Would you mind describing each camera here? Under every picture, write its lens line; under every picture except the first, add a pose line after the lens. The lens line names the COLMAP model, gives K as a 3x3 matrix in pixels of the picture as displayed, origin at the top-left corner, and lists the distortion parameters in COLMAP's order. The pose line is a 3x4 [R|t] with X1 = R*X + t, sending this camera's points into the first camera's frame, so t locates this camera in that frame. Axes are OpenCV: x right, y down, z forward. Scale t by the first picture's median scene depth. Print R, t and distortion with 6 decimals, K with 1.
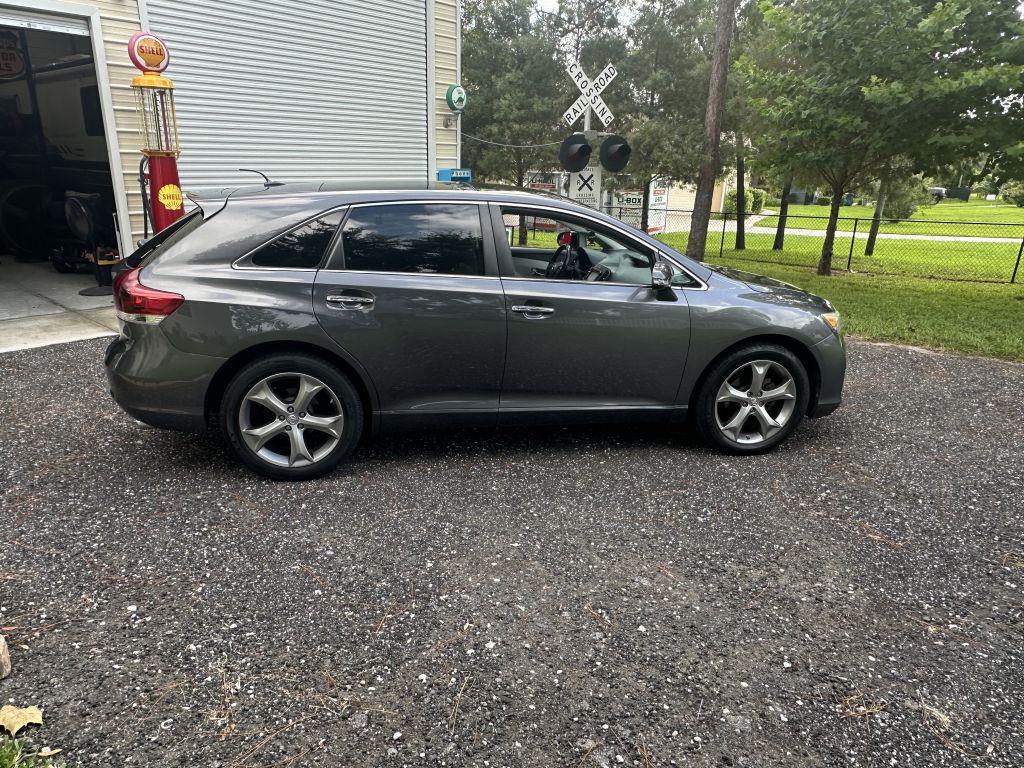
lens RADIAL K [[700.7, 0, 508.8], [0, 700.7, 389.4], [0, 0, 1]] dist [0.111528, -0.137873]
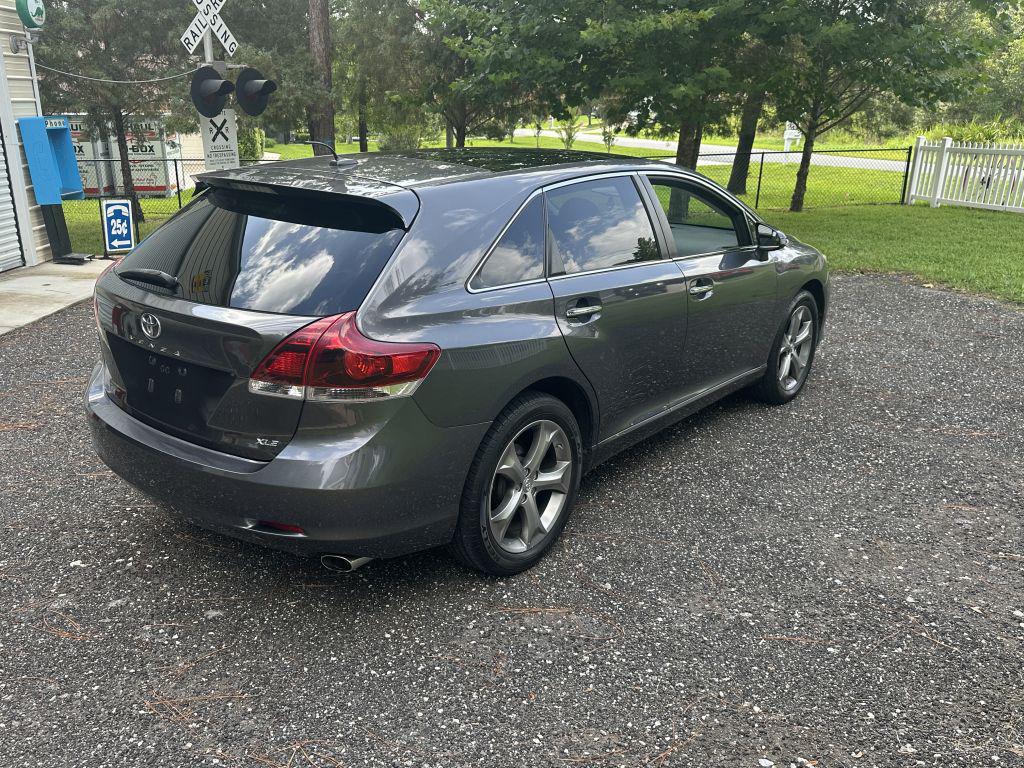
lens RADIAL K [[854.0, 0, 512.0], [0, 854.0, 384.0], [0, 0, 1]] dist [0.160564, -0.210371]
pose [[0.751722, -0.214410, 0.623652, -0.724204], [0.206160, 0.974679, 0.086597, -0.119319], [-0.626428, 0.063475, 0.776891, 0.267146]]
